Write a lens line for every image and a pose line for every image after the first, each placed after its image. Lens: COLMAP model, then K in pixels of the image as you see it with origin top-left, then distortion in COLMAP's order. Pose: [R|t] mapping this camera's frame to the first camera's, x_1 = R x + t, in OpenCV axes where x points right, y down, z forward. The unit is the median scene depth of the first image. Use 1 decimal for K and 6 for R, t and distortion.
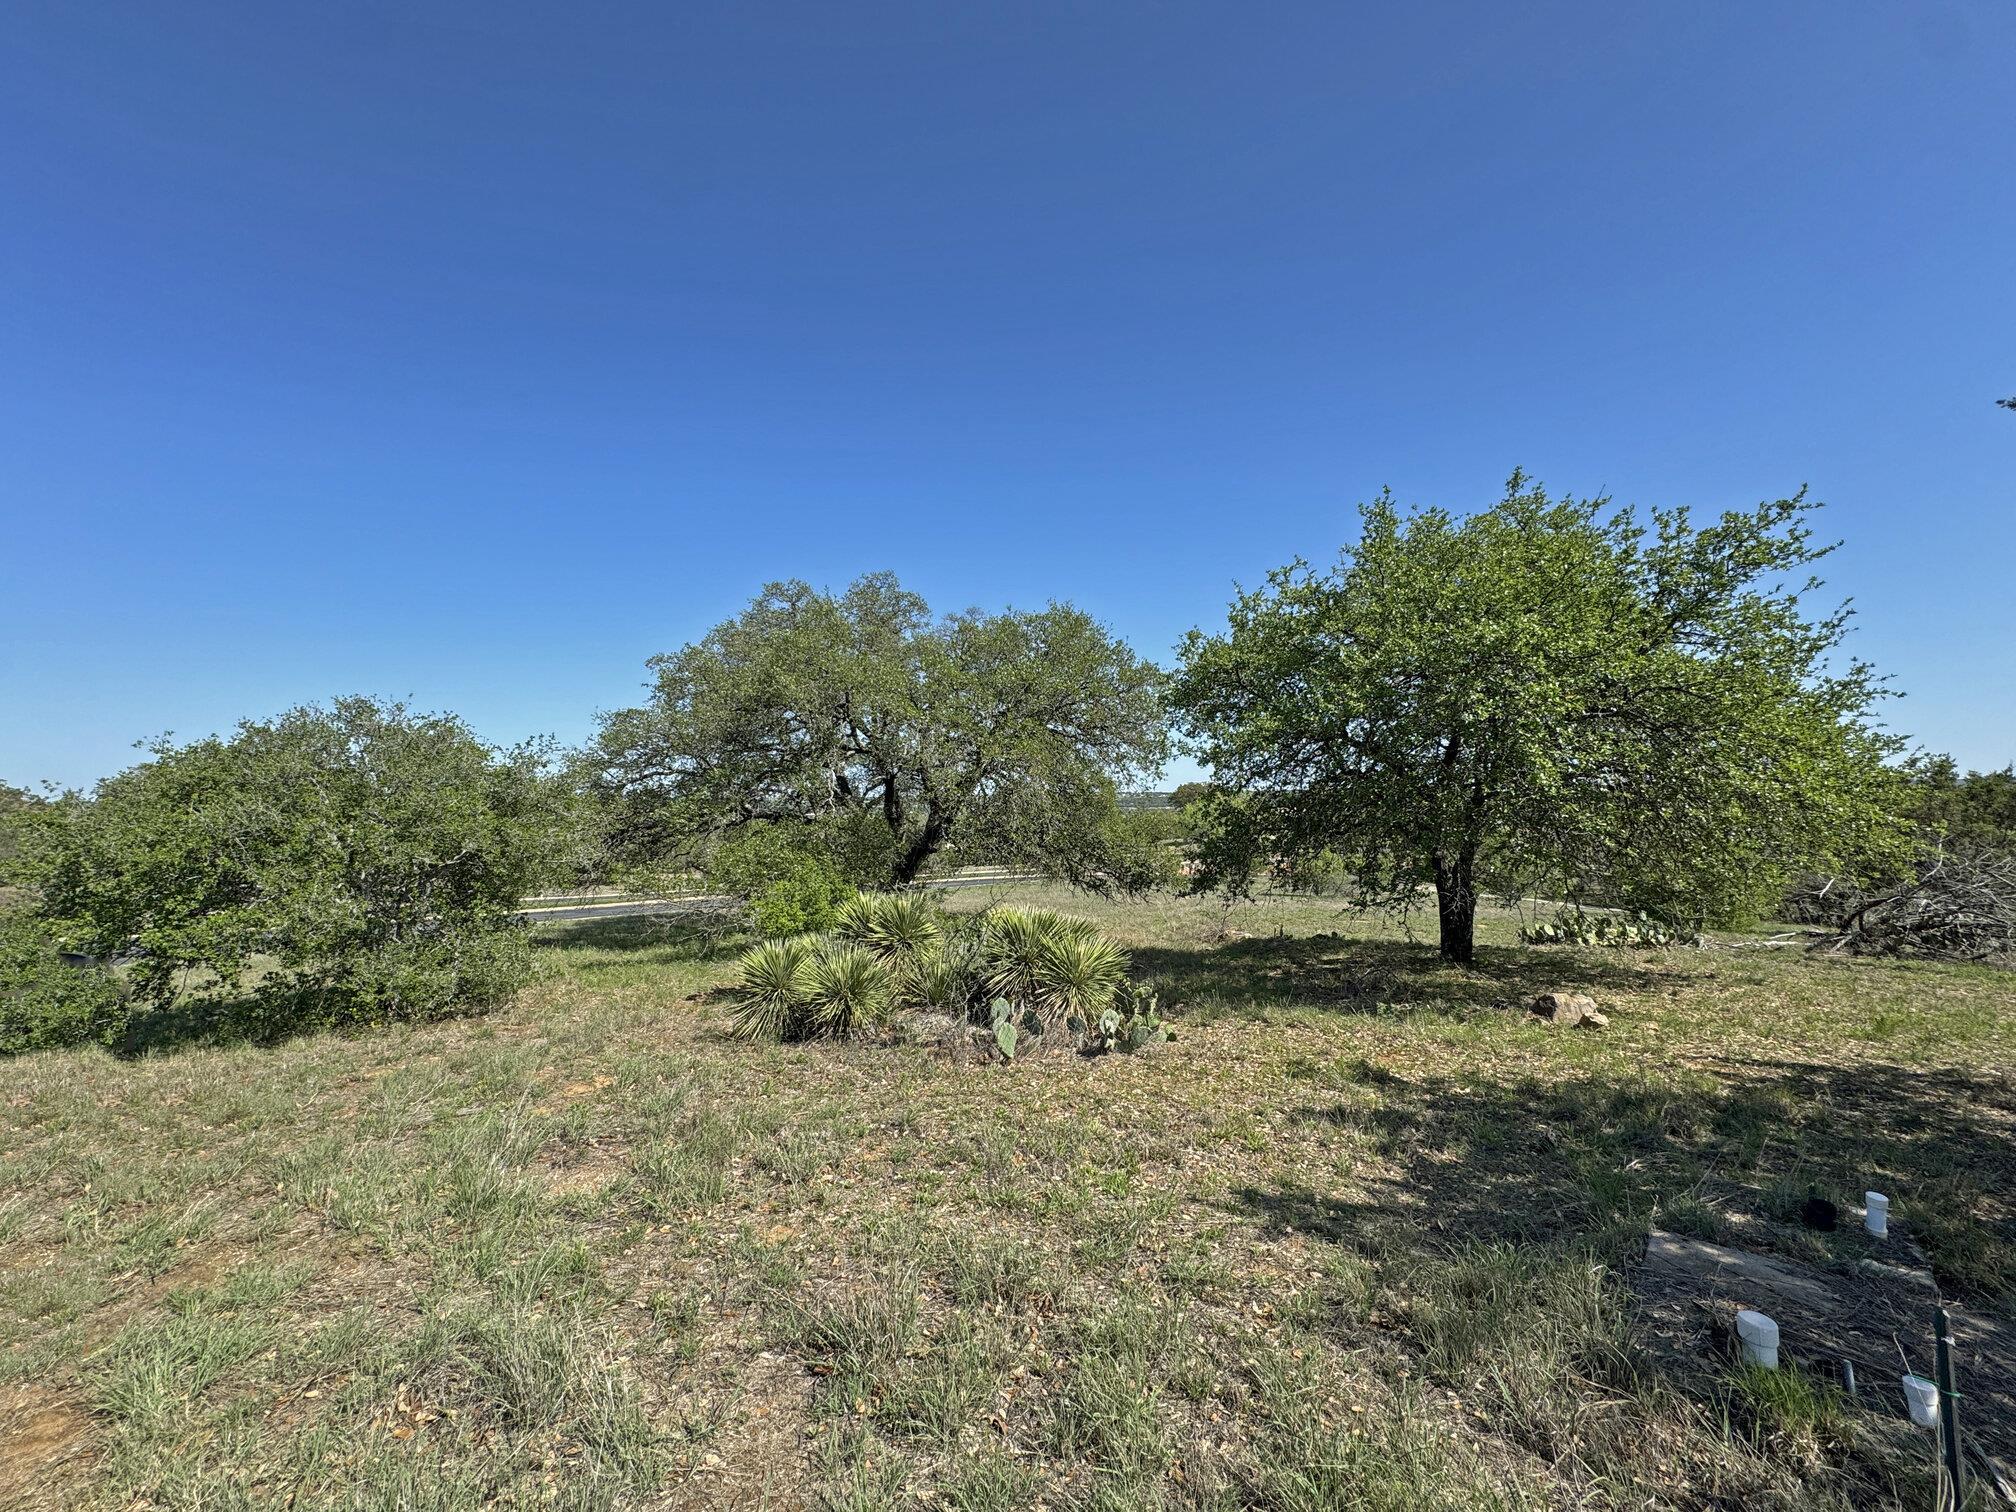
lens RADIAL K [[803.6, 0, 1005.9], [0, 803.6, 751.3], [0, 0, 1]] dist [-0.003243, 0.000706]
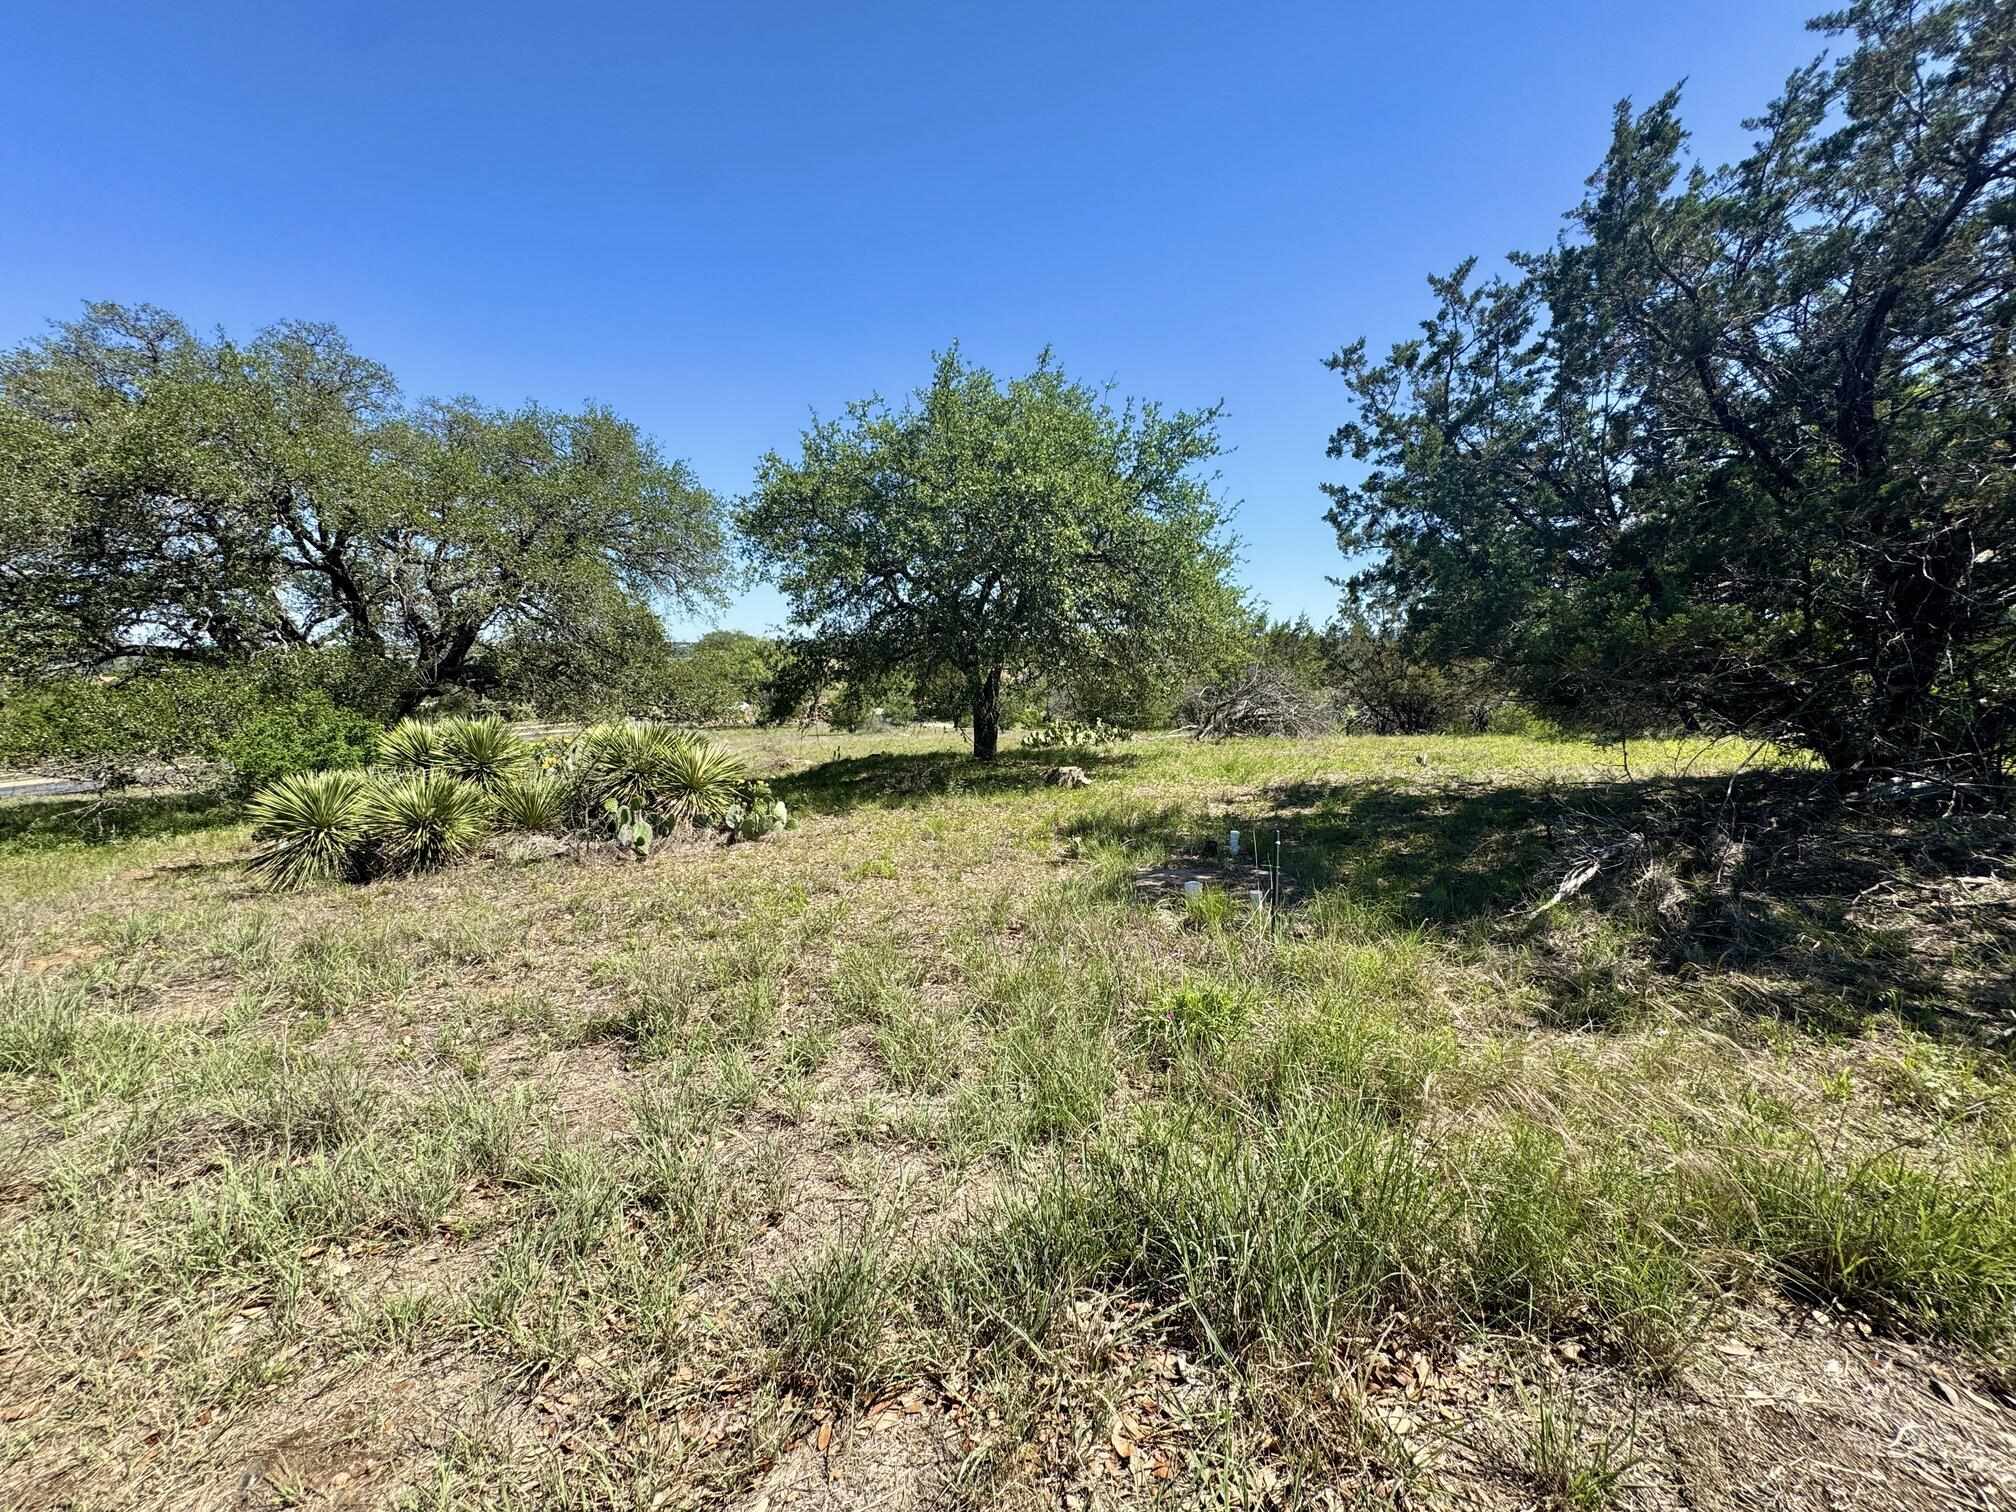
lens RADIAL K [[803.6, 0, 1007.5], [0, 803.6, 760.3], [0, 0, 1]] dist [-0.003243, 0.000706]
pose [[0.840390, -0.070866, 0.537330, -0.090426], [-0.035360, 0.982134, 0.184832, 0.031630], [-0.540828, -0.174331, 0.822869, -0.052026]]
